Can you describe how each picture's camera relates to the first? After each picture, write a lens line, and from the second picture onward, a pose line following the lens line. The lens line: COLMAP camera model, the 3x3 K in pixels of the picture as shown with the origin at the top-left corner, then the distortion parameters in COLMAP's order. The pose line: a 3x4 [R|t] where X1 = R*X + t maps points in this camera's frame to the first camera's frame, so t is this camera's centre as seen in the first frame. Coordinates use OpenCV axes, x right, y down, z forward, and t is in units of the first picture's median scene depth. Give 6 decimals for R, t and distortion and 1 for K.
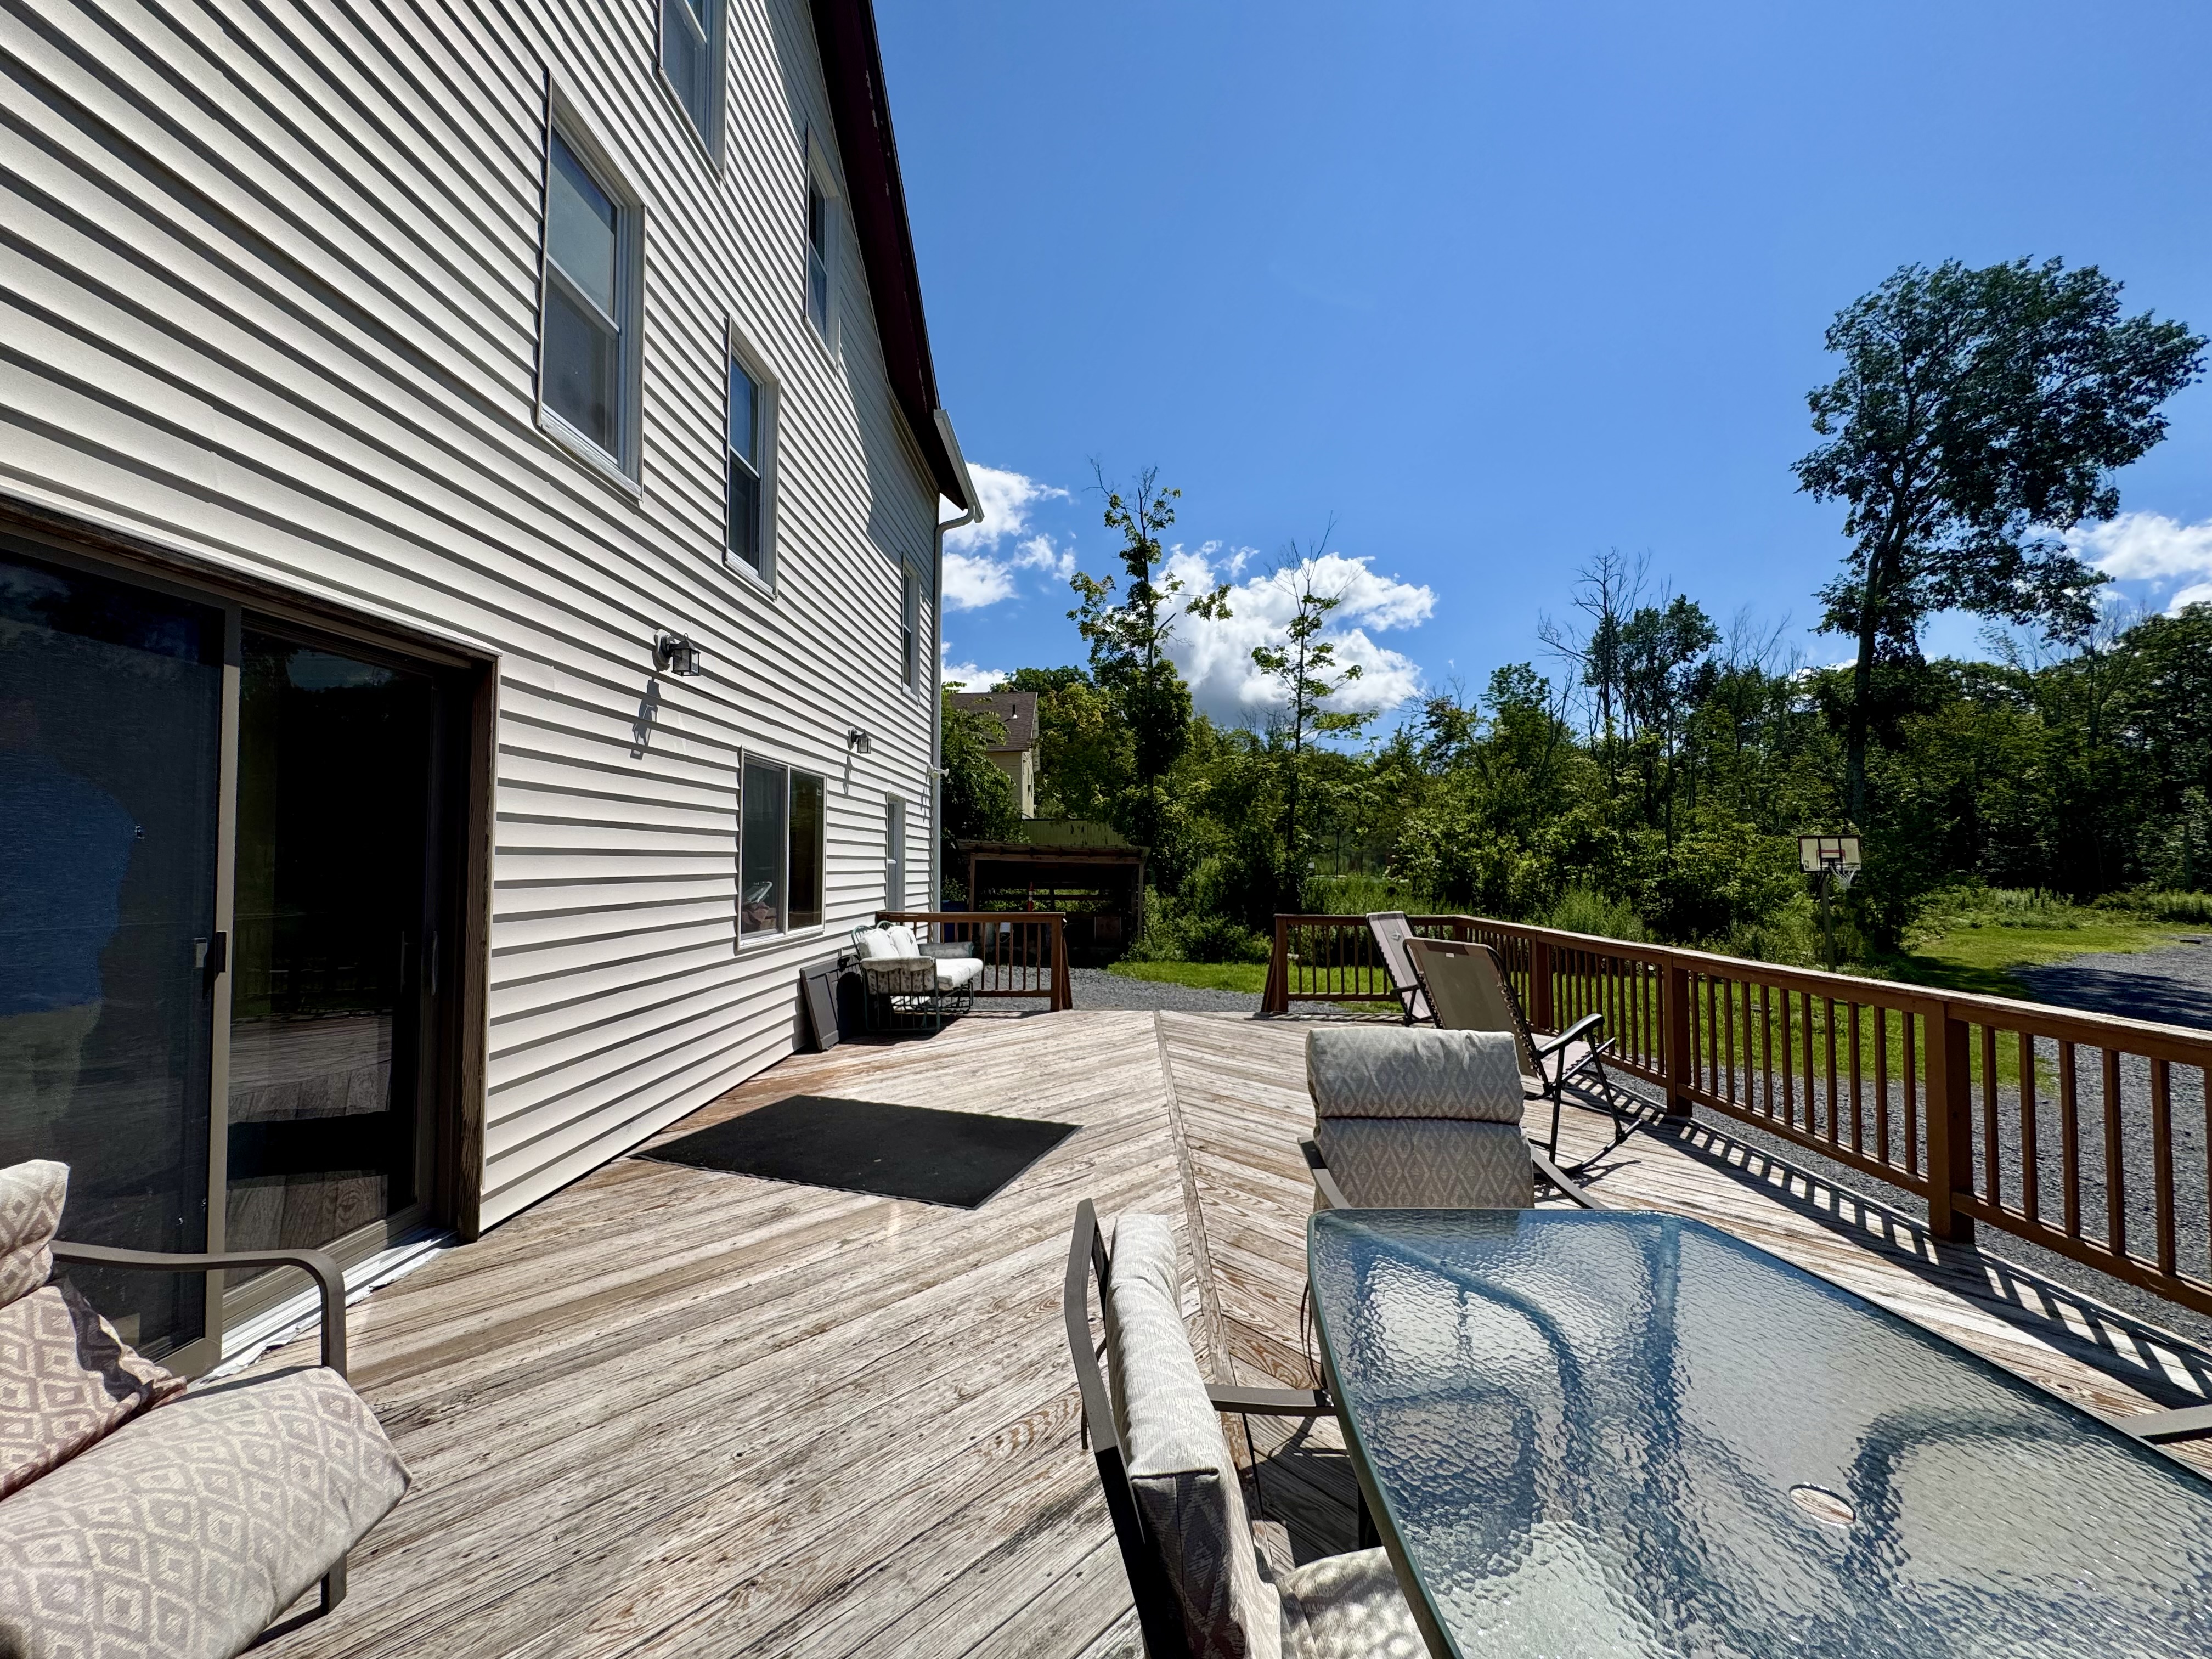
lens RADIAL K [[883.9, 0, 1107.2], [0, 883.9, 835.3], [0, 0, 1]] dist [-0.000923, -0.000114]
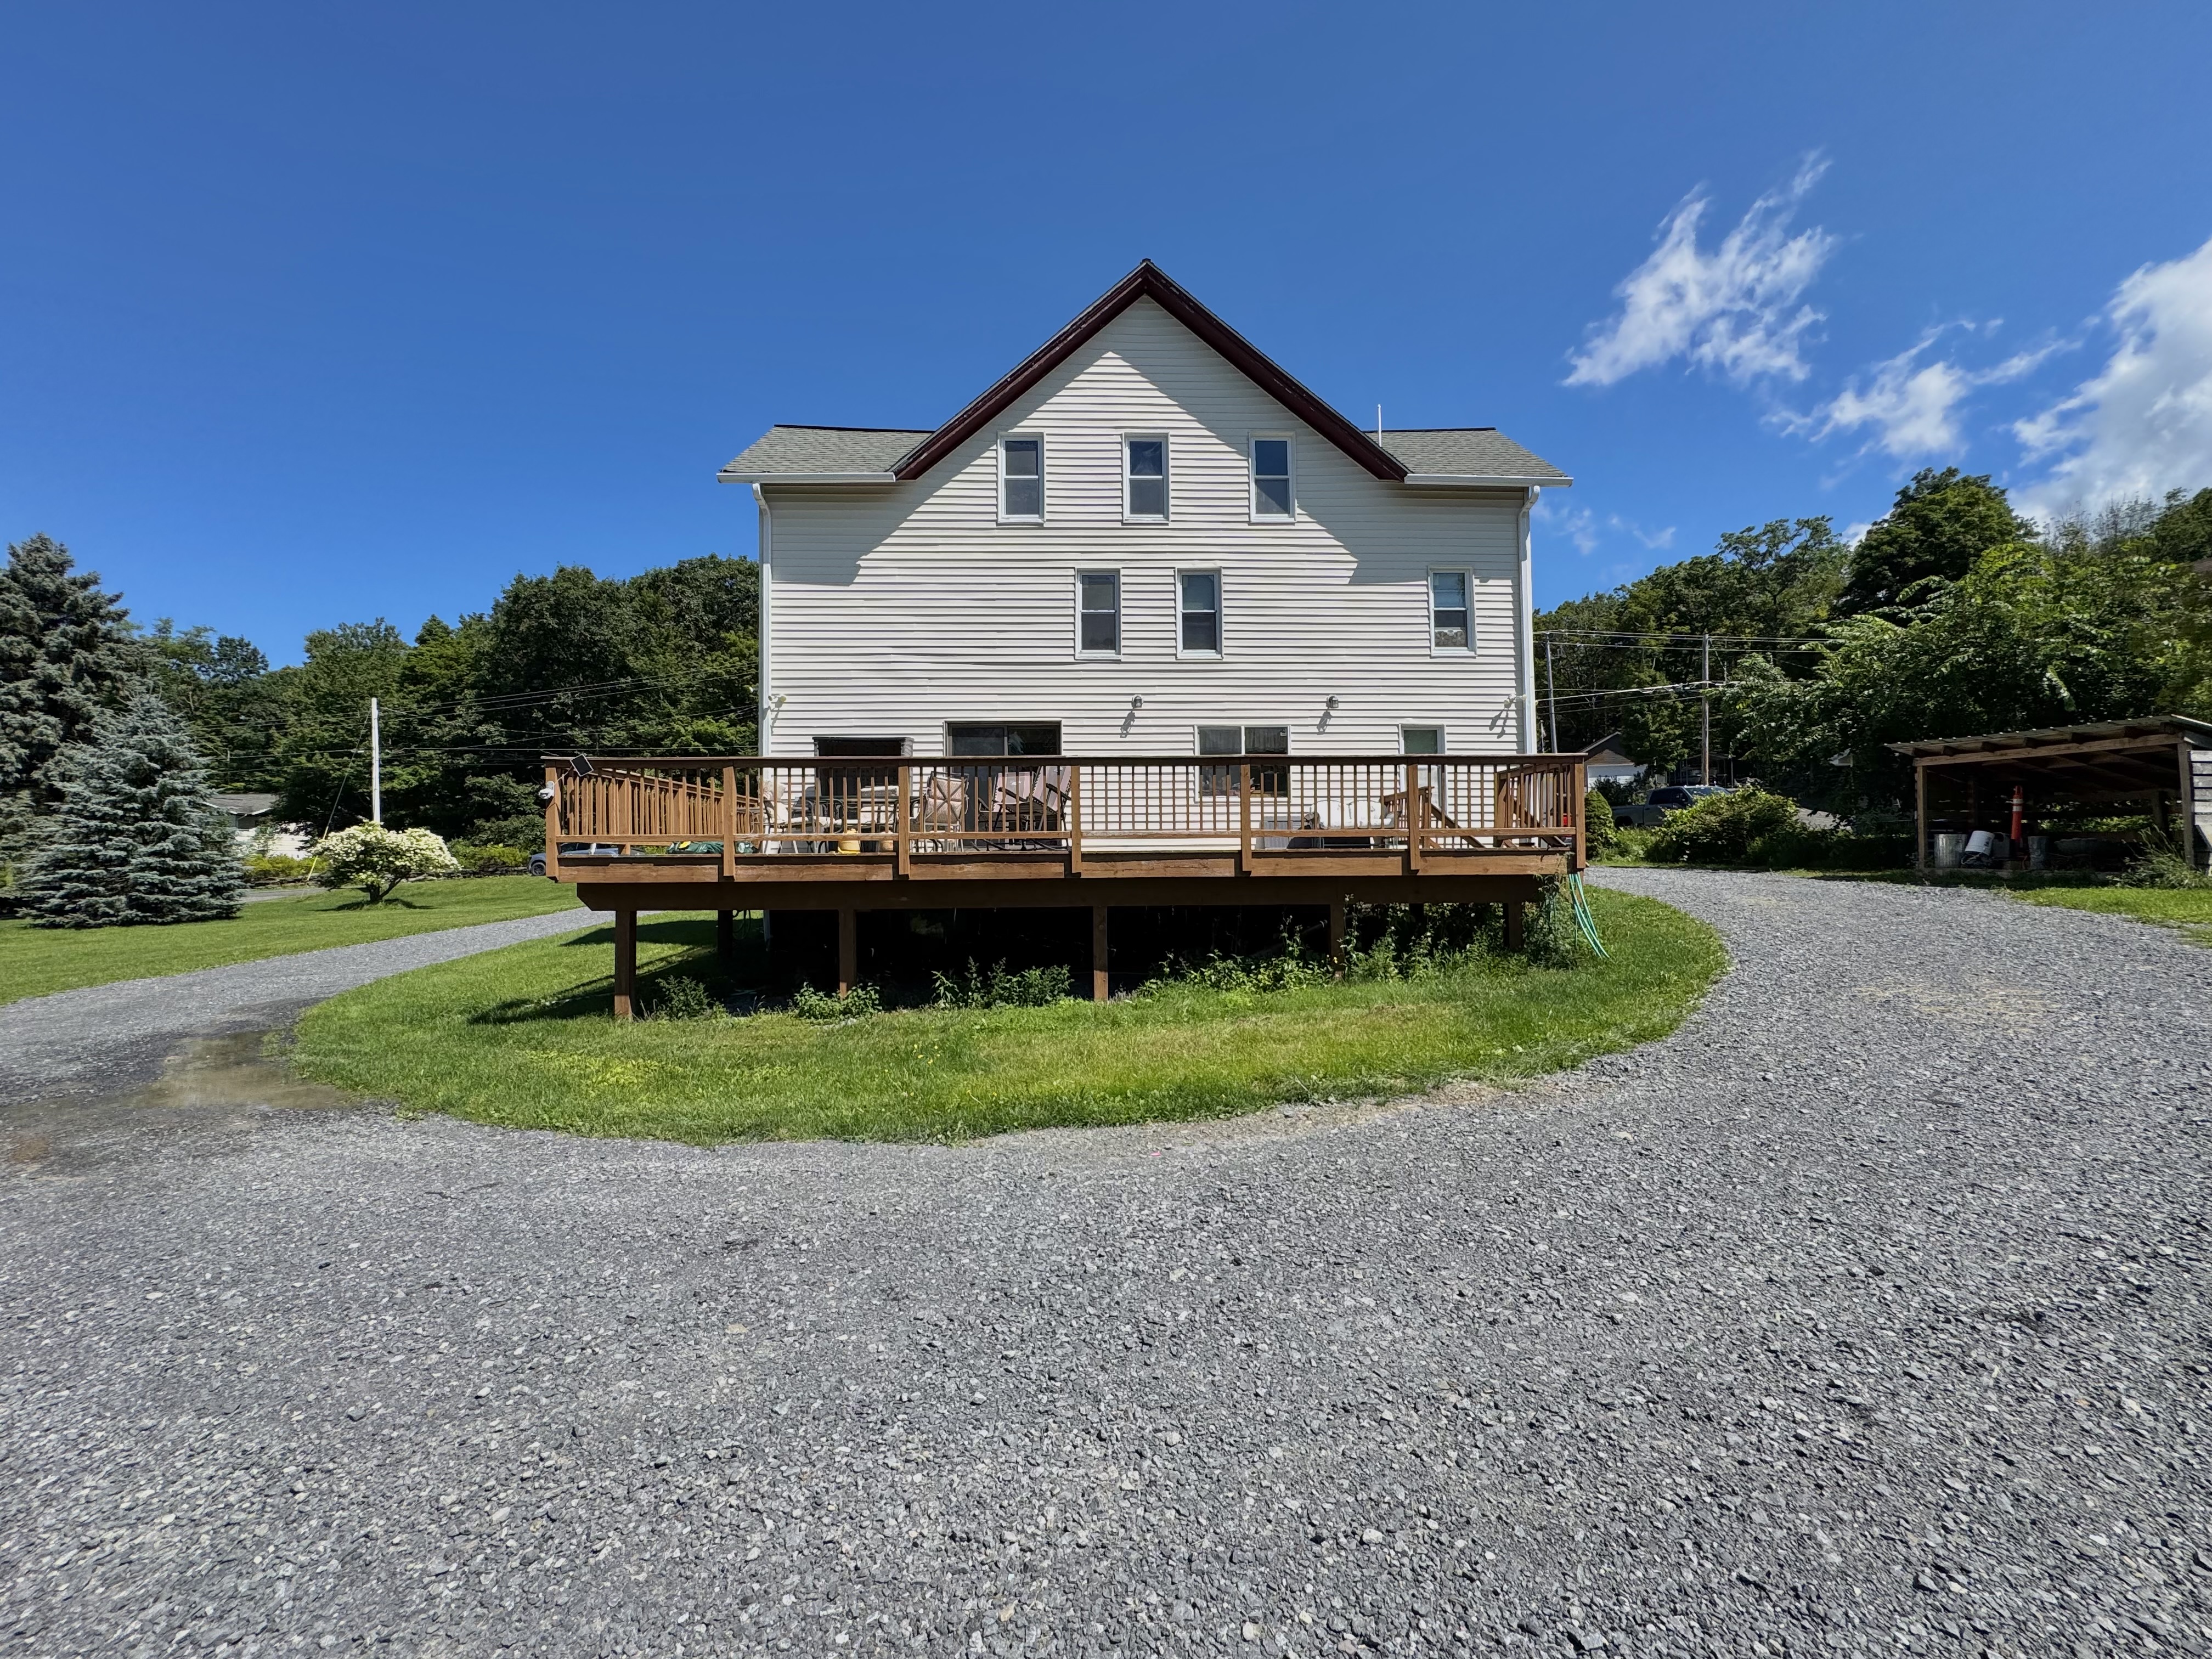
lens RADIAL K [[883.9, 0, 1105.4], [0, 883.9, 831.0], [0, 0, 1]] dist [-0.000923, -0.000114]
pose [[0.065211, -0.008019, -0.997839, 2.680554], [0.037772, 0.999271, -0.005562, 0.271845], [0.997156, -0.037328, 0.065466, 0.679284]]
